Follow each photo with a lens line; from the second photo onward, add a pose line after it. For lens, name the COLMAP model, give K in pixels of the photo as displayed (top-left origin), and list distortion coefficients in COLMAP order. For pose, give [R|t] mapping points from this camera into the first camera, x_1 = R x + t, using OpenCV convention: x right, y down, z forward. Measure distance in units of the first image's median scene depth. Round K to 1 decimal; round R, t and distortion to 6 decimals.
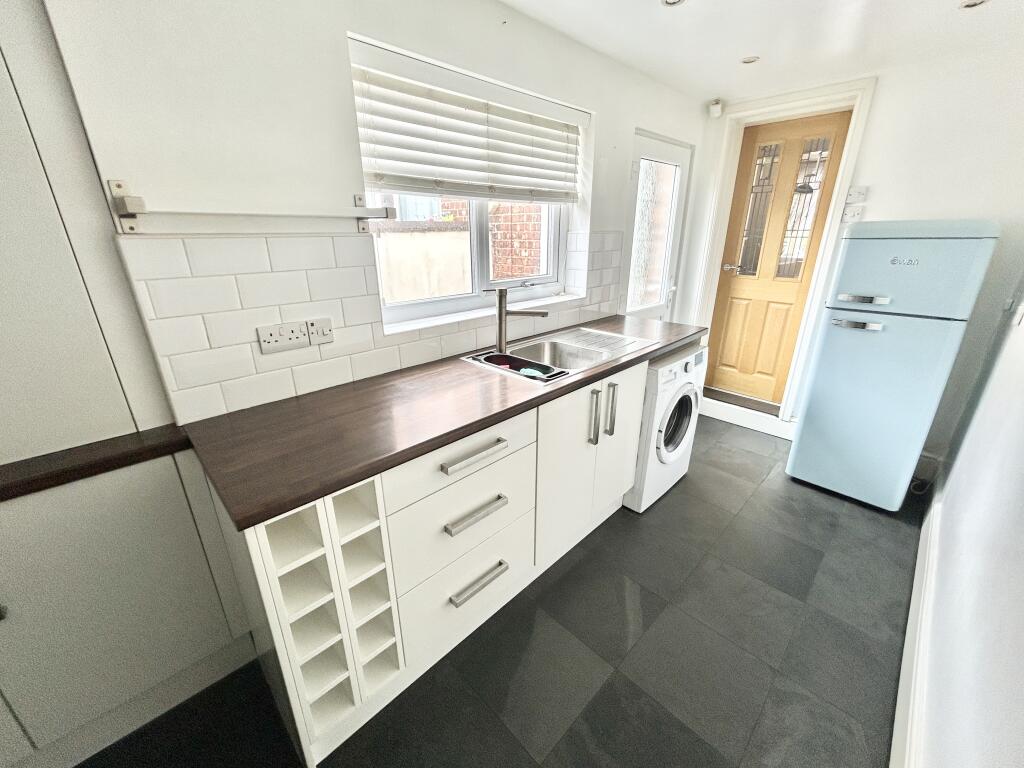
lens RADIAL K [[412.5, 0, 511.7], [0, 412.5, 384.8], [0, 0, 1]] dist [-0.000544, 0.000192]
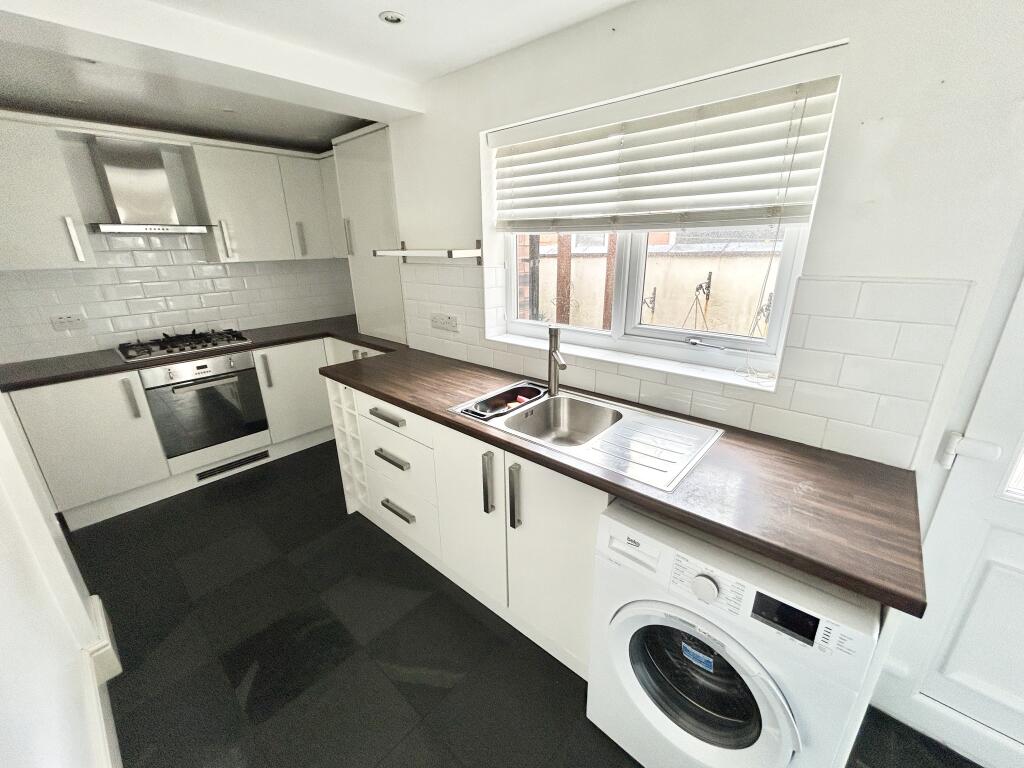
lens RADIAL K [[412.5, 0, 511.7], [0, 412.5, 384.8], [0, 0, 1]] dist [-0.000544, 0.000192]
pose [[0.072127, 0.323963, -0.943316, 1.271851], [-0.337228, 0.898001, 0.282616, -0.488097], [0.938656, 0.297729, 0.174020, 1.092692]]
